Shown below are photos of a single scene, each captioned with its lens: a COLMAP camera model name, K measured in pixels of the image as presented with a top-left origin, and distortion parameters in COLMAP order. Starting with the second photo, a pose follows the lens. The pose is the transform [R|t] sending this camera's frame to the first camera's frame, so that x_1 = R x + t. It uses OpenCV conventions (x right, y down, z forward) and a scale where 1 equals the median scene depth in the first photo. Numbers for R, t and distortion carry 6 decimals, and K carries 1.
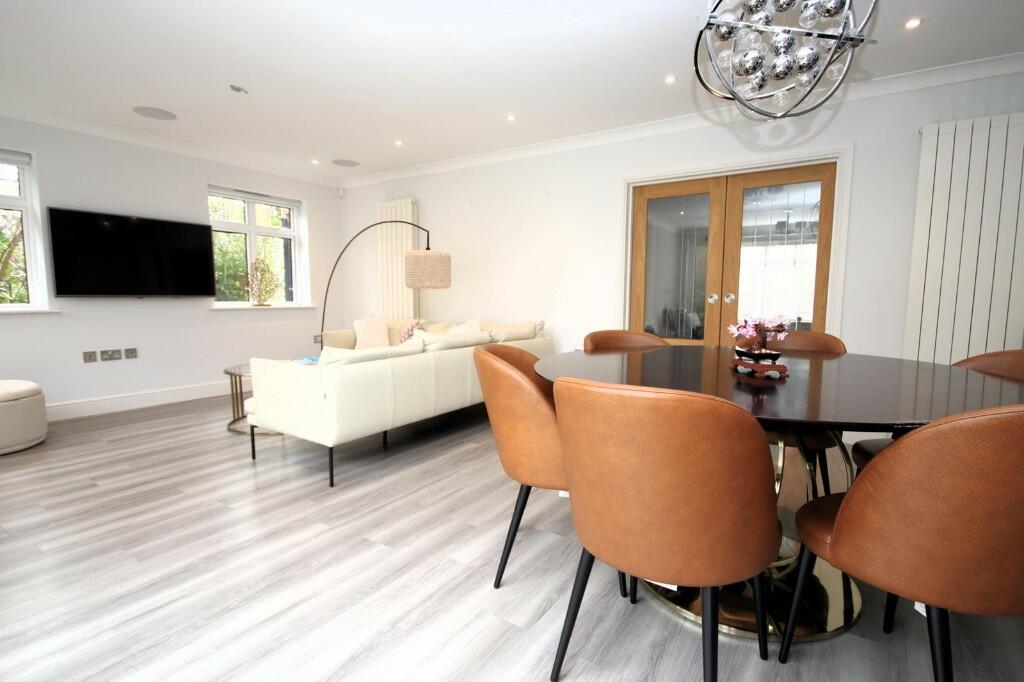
lens RADIAL K [[496.5, 0, 509.1], [0, 496.5, 346.8], [0, 0, 1]] dist [0.000722, 0.000031]
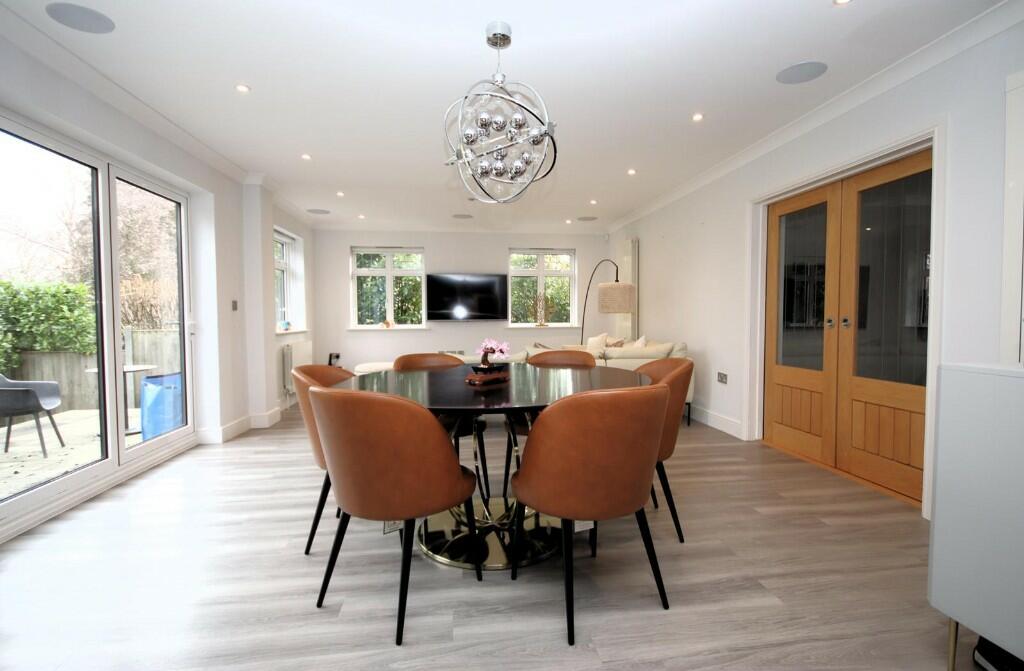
lens RADIAL K [[470.8, 0, 510.4], [0, 470.8, 335.8], [0, 0, 1]] dist [-0.001155, -0.000090]
pose [[0.655673, 0.024421, -0.754650, 0.640503], [-0.066711, 0.997442, -0.025683, -0.020283], [0.752092, 0.067183, 0.655625, 0.068700]]
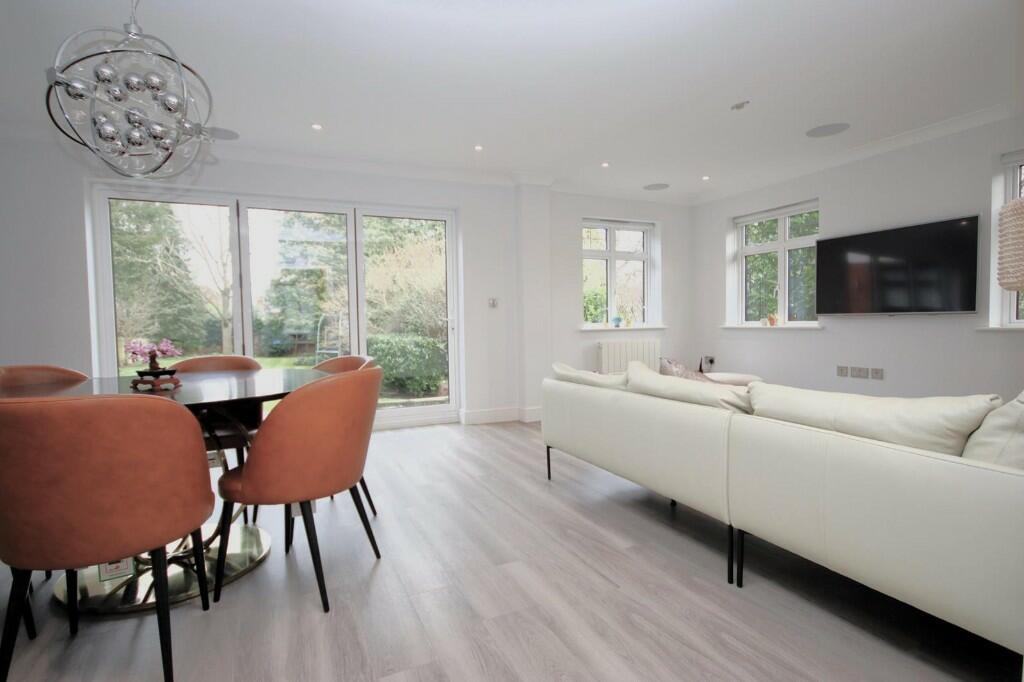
lens RADIAL K [[496.5, 0, 513.0], [0, 496.5, 338.0], [0, 0, 1]] dist [0.000722, 0.000031]
pose [[-0.494603, 0.037312, -0.868318, 0.466997], [-0.072609, 0.993811, 0.084064, -0.097104], [0.866081, 0.104626, -0.488833, 0.980261]]
